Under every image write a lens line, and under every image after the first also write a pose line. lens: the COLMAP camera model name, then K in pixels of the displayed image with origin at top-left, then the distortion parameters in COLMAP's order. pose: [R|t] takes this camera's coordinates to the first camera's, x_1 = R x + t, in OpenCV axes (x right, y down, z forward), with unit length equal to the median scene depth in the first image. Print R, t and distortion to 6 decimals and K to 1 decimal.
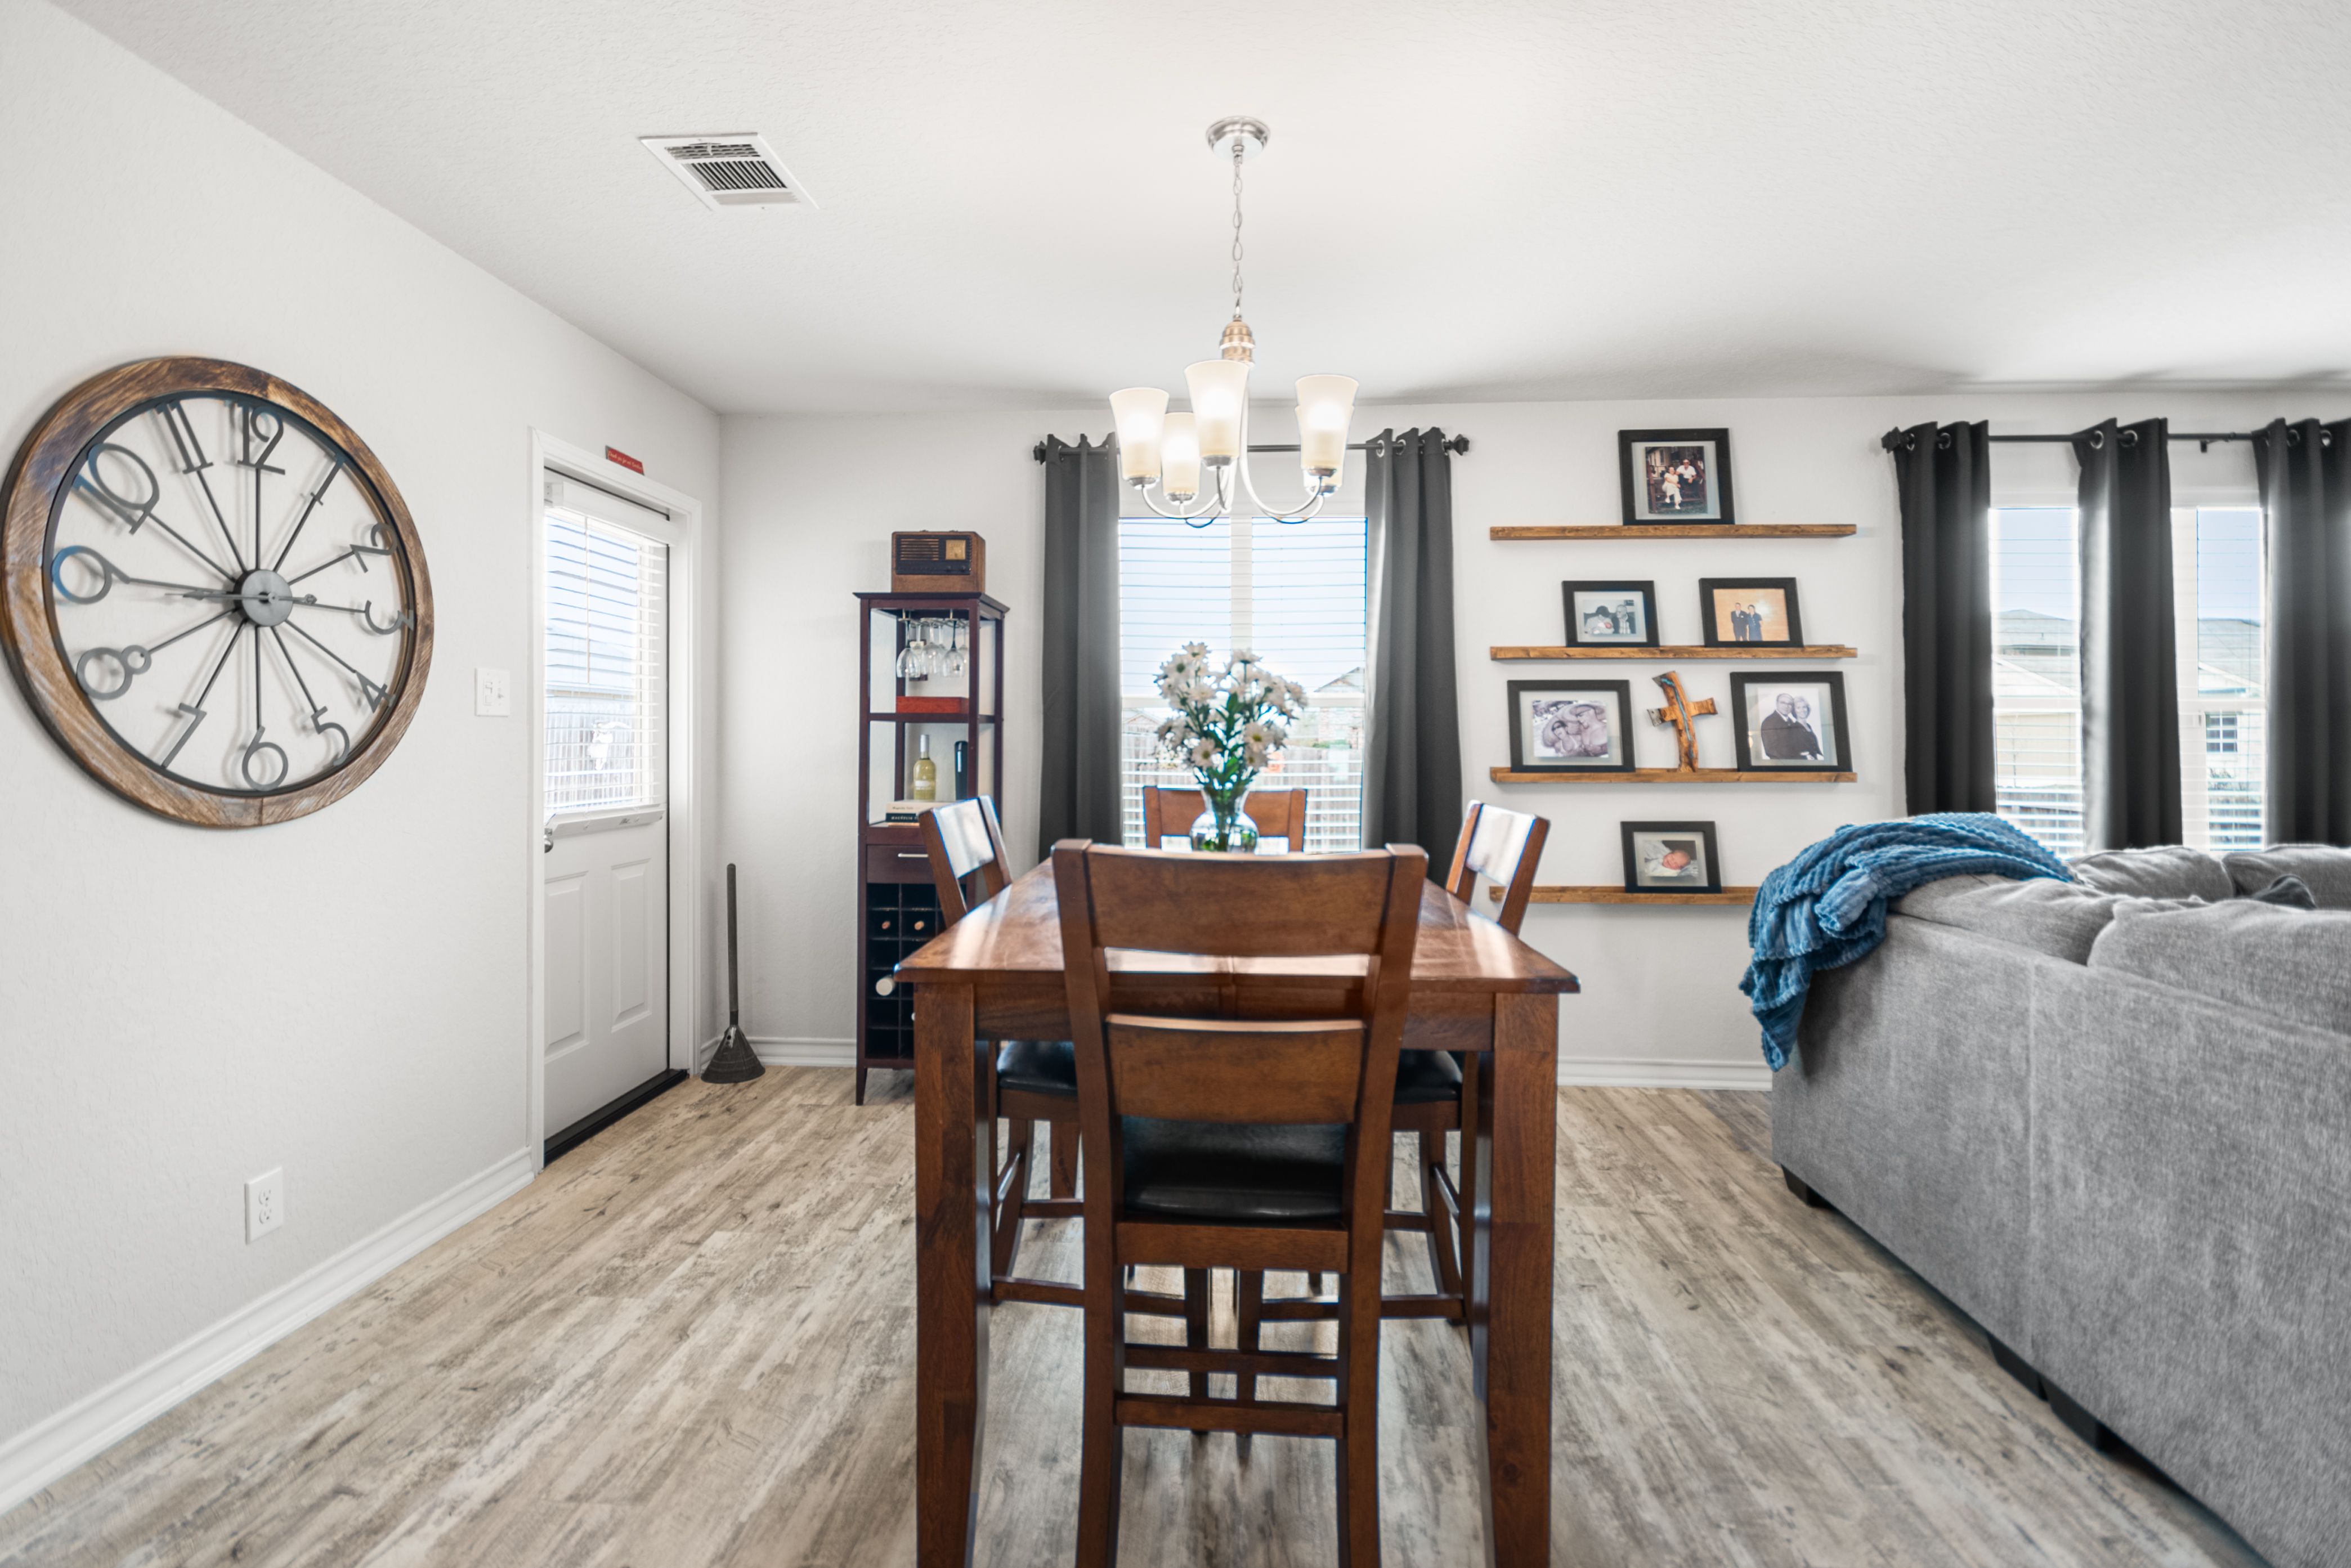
lens RADIAL K [[1056.2, 0, 1171.0], [0, 1056.2, 739.5], [0, 0, 1]] dist [0.002535, -0.005990]
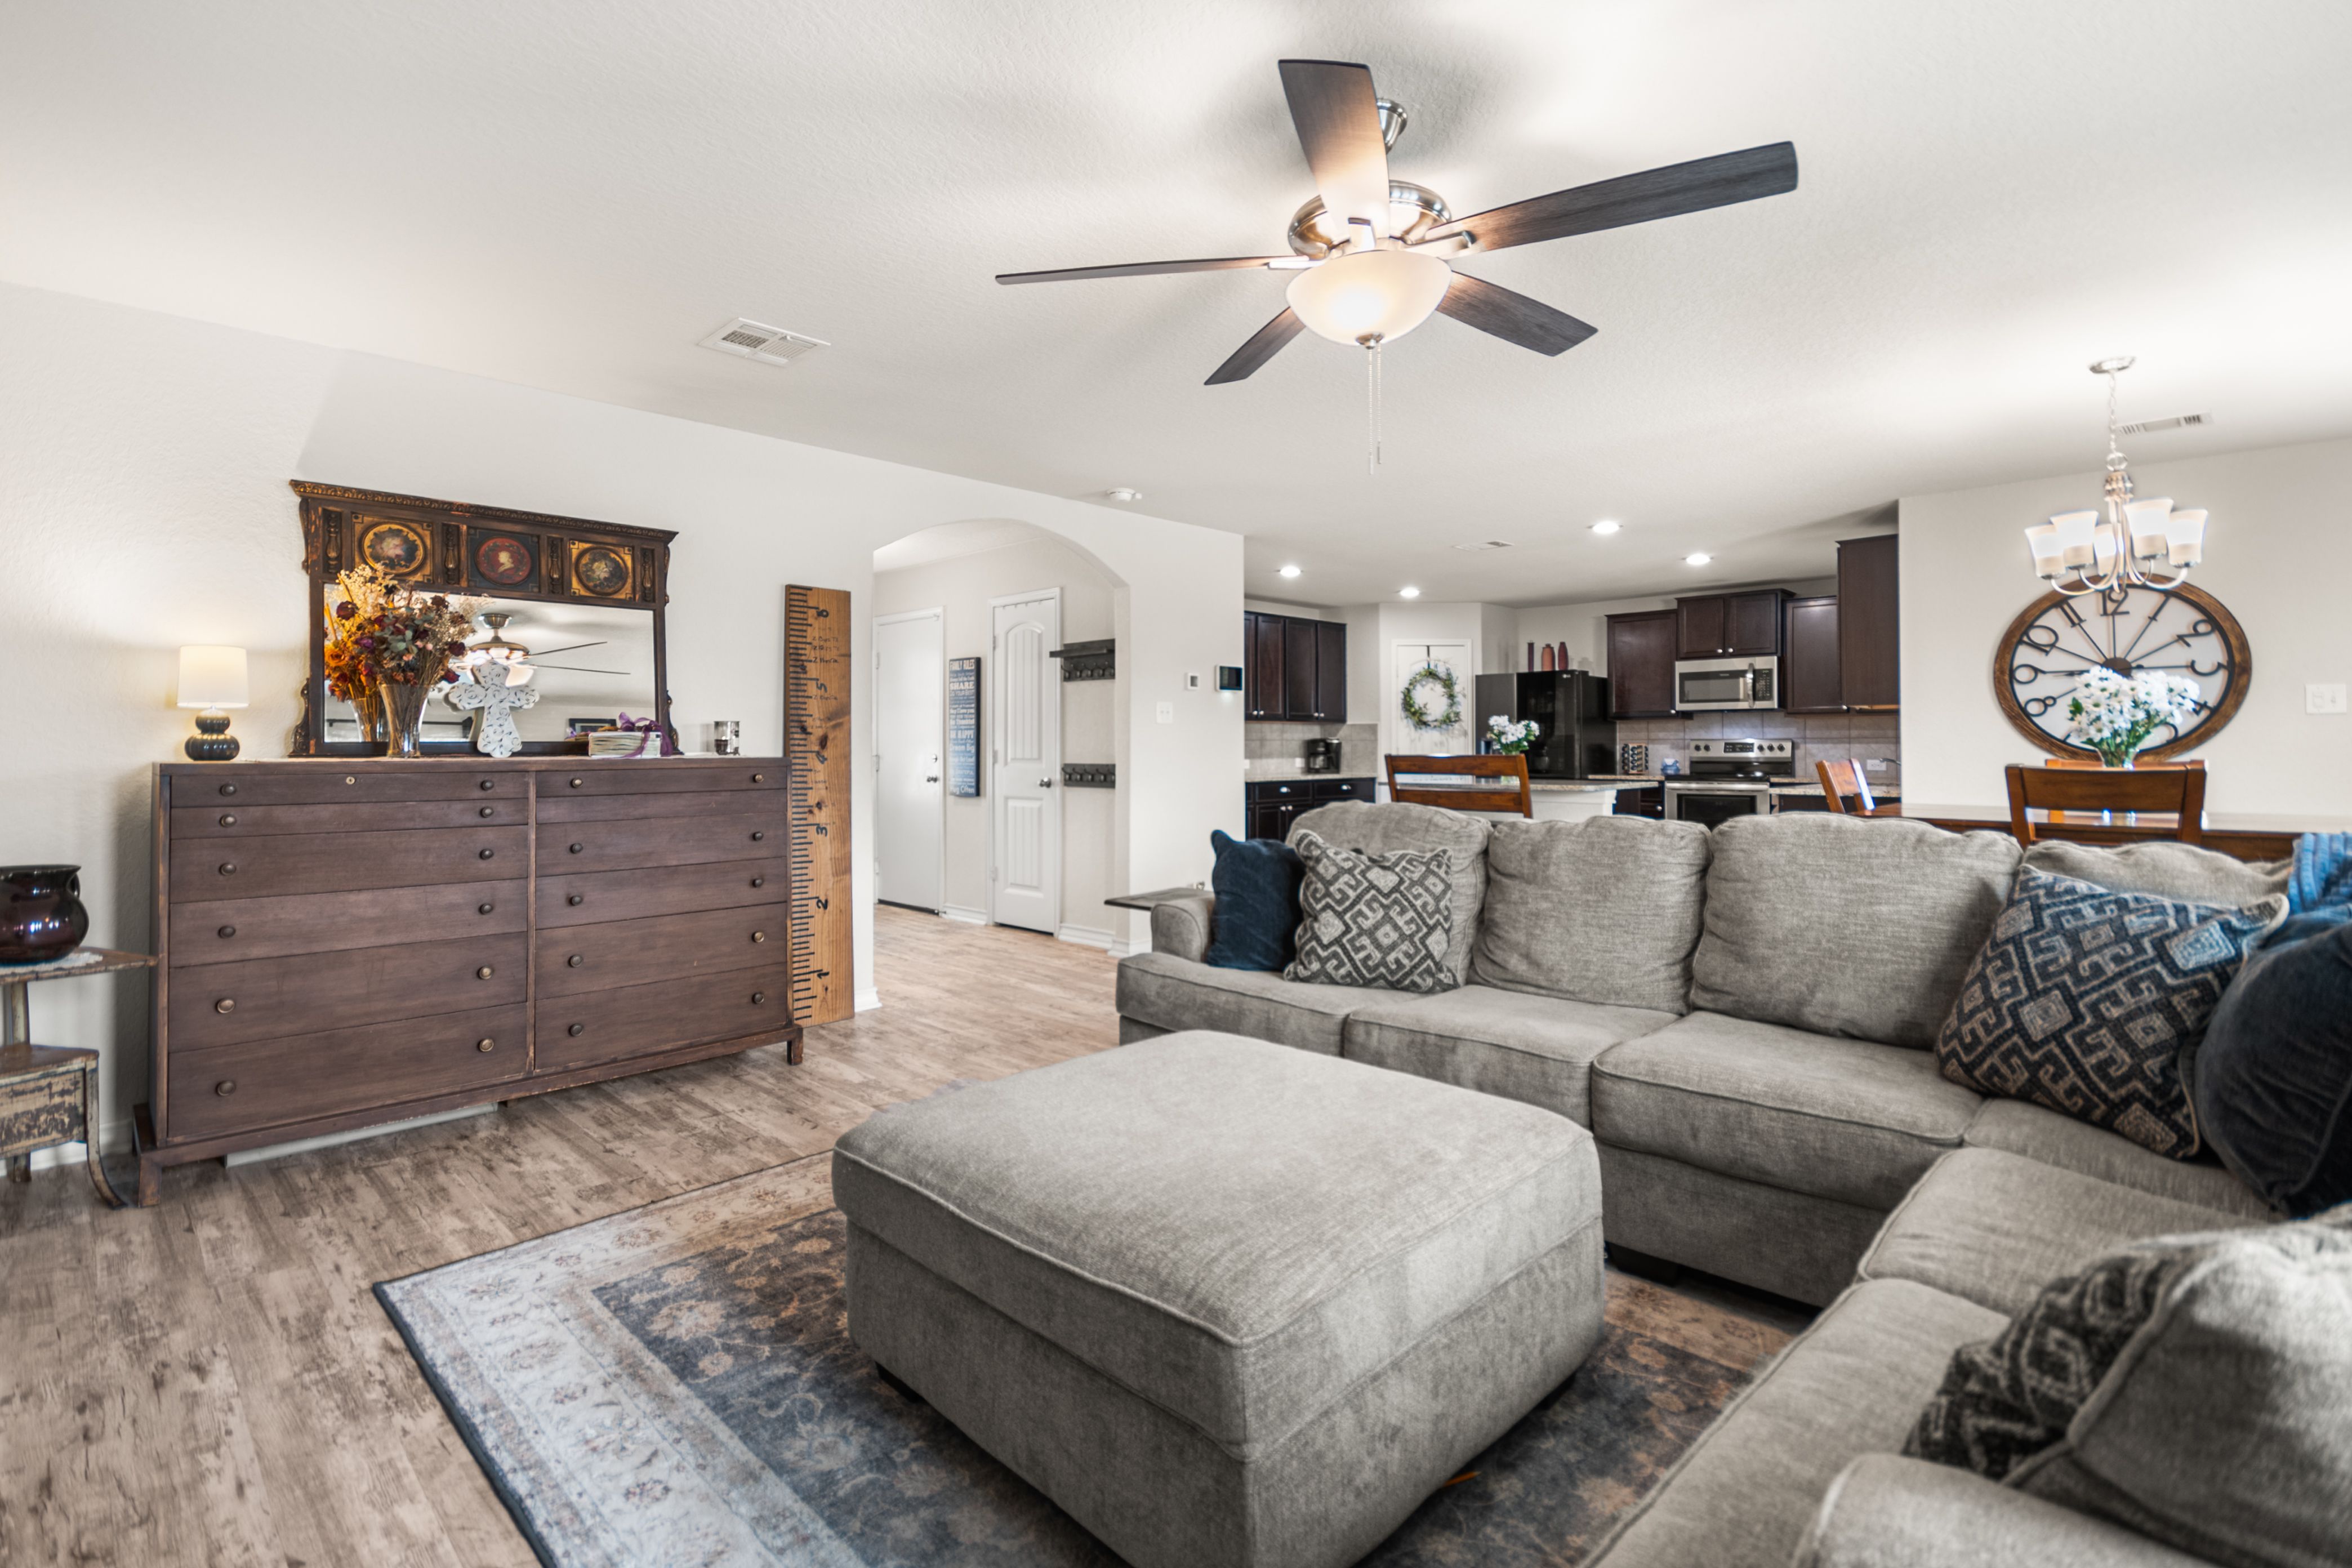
lens RADIAL K [[1087.7, 0, 1170.0], [0, 1087.7, 735.3], [0, 0, 1]] dist [0.000324, -0.000760]
pose [[-0.649809, -0.009302, -0.760041, 1.339455], [-0.000013, 0.999925, -0.012227, 0.023455], [0.760098, -0.007936, -0.649760, 0.560009]]
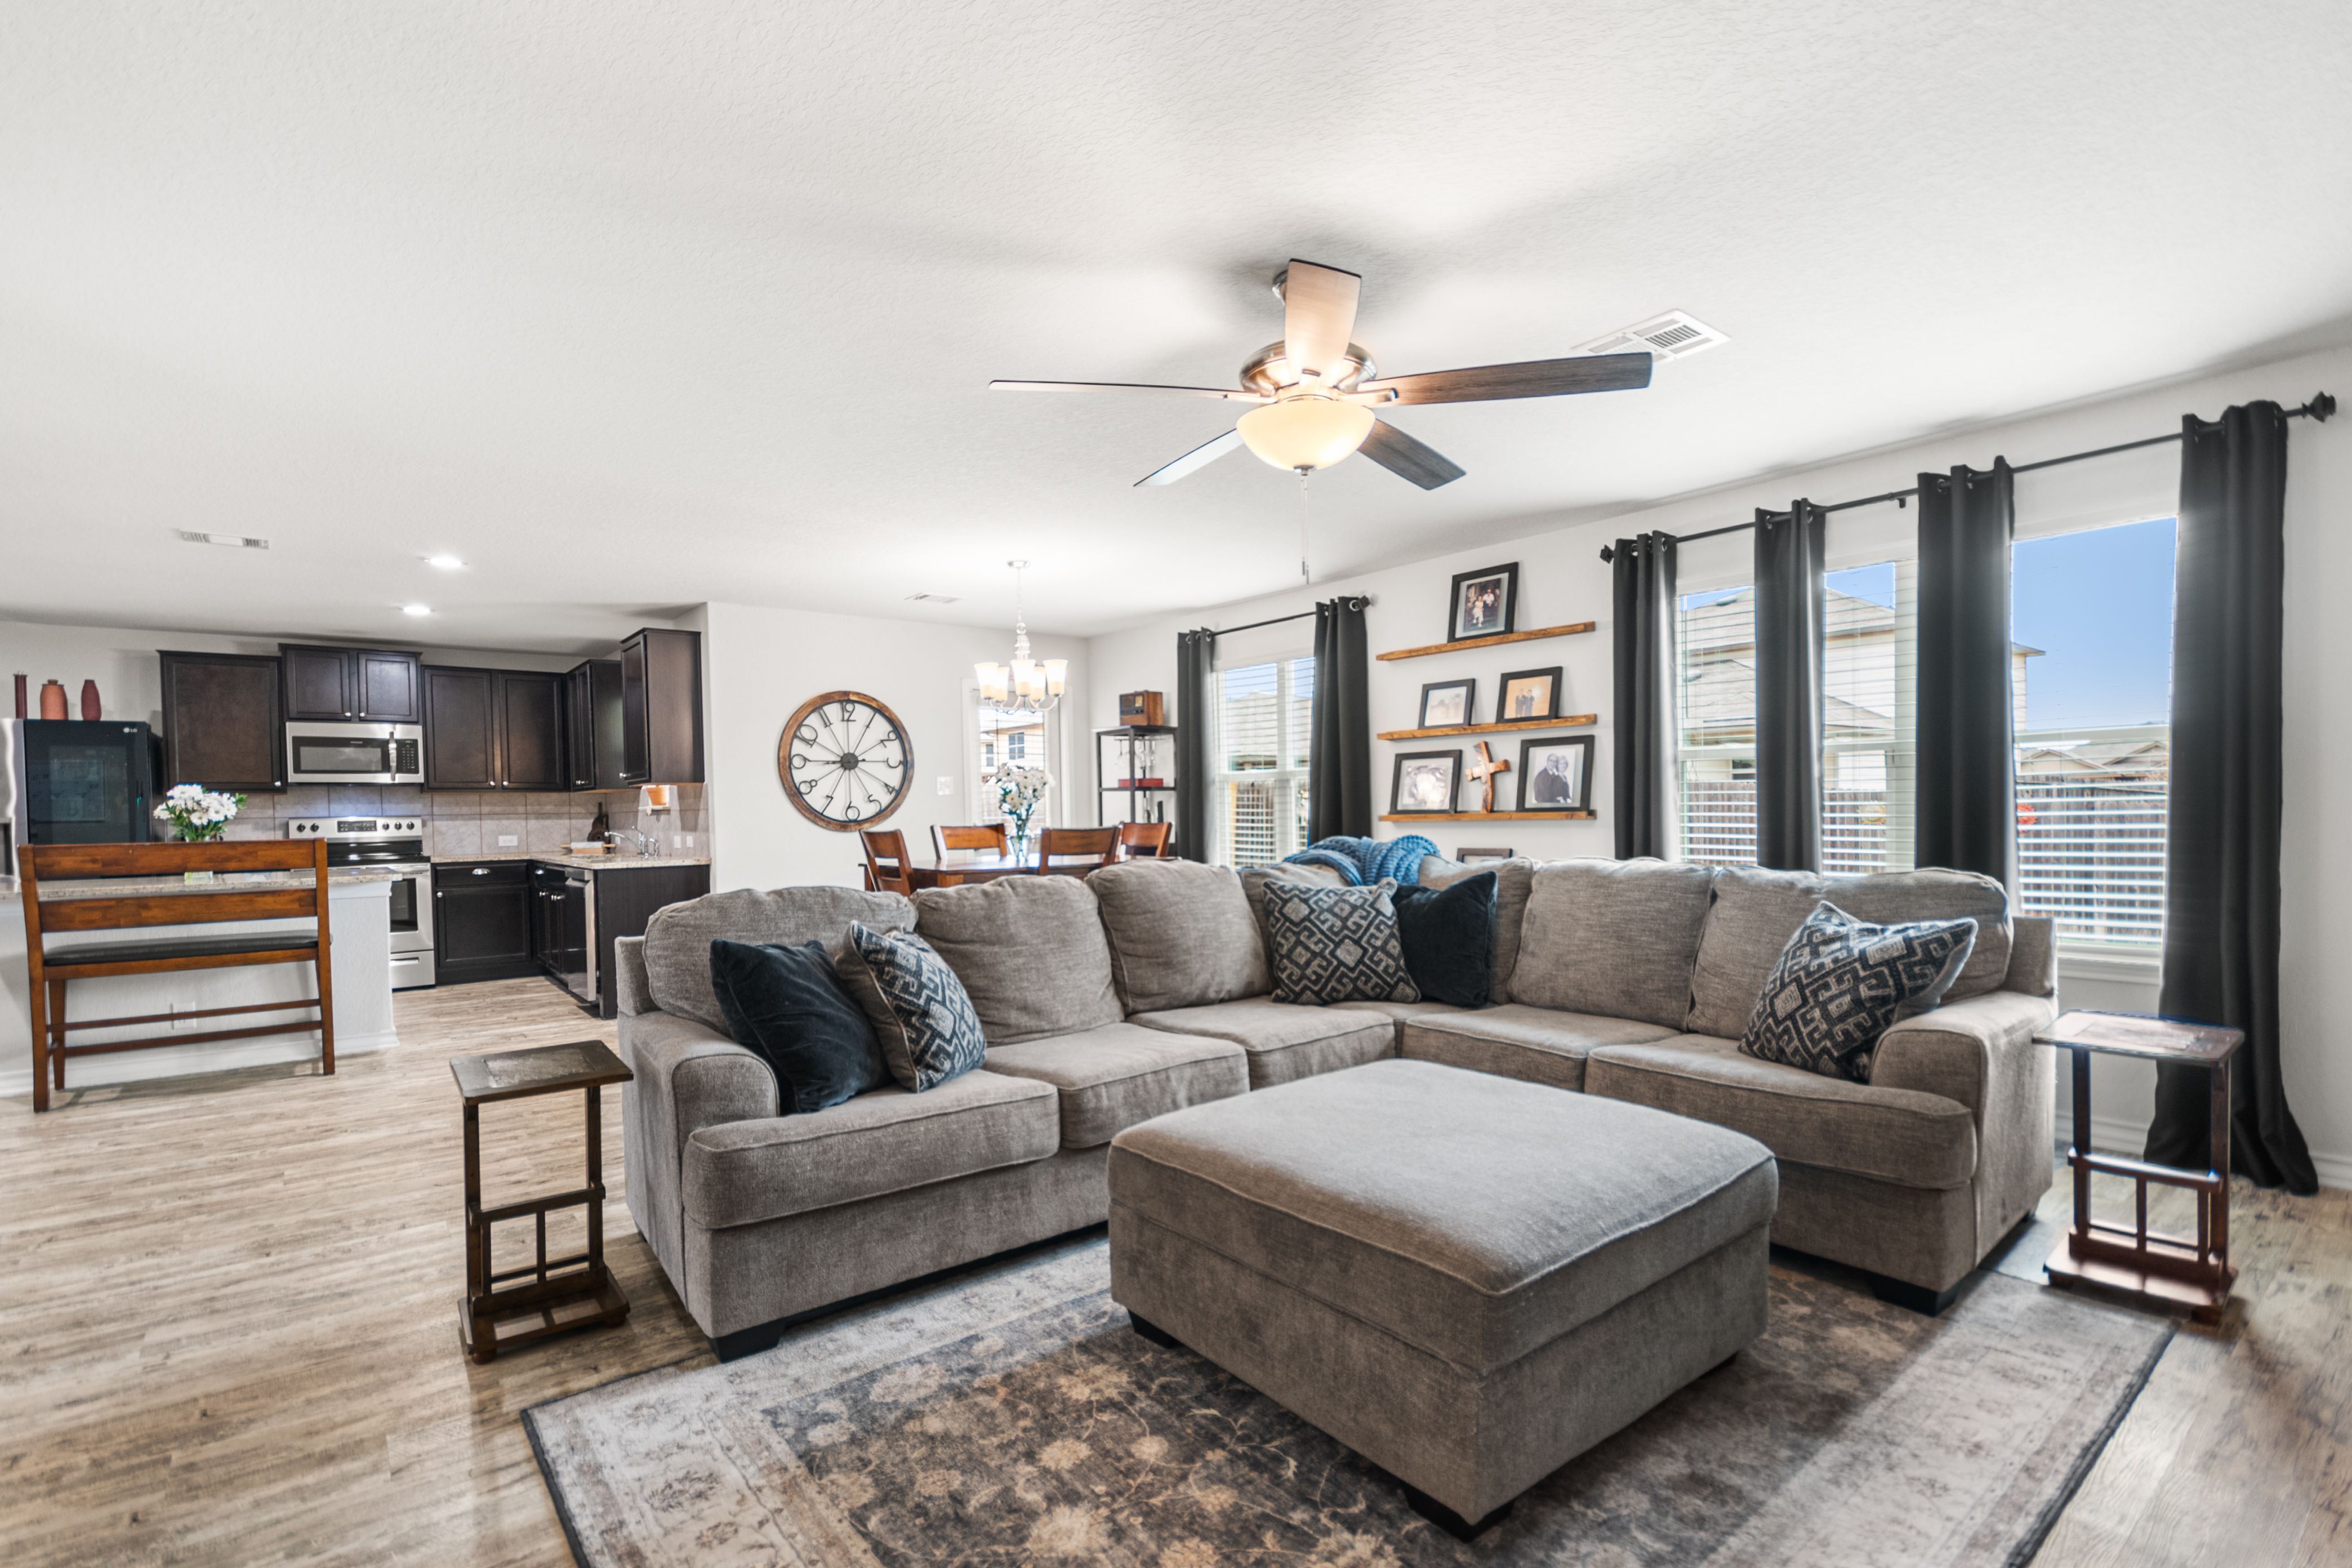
lens RADIAL K [[1079.6, 0, 1162.6], [0, 1079.6, 831.1], [0, 0, 1]] dist [0.003619, -0.007428]
pose [[0.670412, 0.002460, -0.741985, 1.284435], [0.019358, 0.999596, 0.020804, 0.016920], [0.741736, -0.028311, 0.670094, -0.293675]]
